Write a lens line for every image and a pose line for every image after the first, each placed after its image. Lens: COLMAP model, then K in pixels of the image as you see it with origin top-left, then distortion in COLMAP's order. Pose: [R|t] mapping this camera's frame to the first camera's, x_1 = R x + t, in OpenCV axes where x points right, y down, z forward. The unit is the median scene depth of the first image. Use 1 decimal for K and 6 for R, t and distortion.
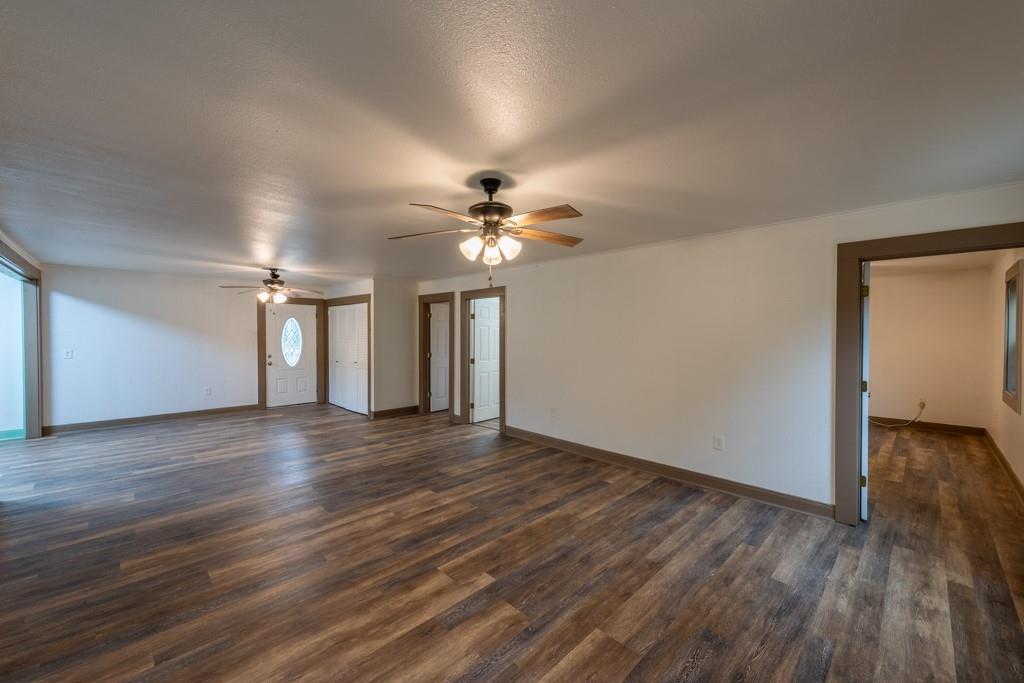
lens RADIAL K [[406.9, 0, 512.4], [0, 406.9, 339.6], [0, 0, 1]] dist [0.013722, -0.000301]
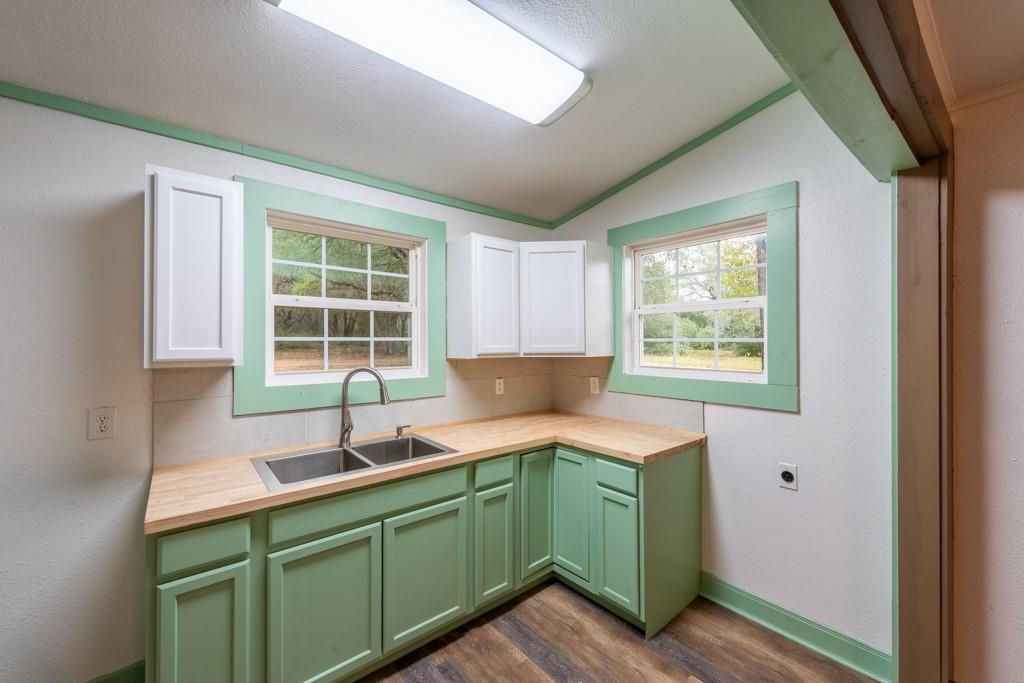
lens RADIAL K [[406.9, 0, 512.0], [0, 406.9, 341.5], [0, 0, 1]] dist [0.013722, -0.000301]
pose [[-0.091869, -0.000400, -0.995771, -0.848359], [-0.019154, 0.999816, 0.001366, -0.015541], [0.995587, 0.019198, -0.091859, 0.743560]]
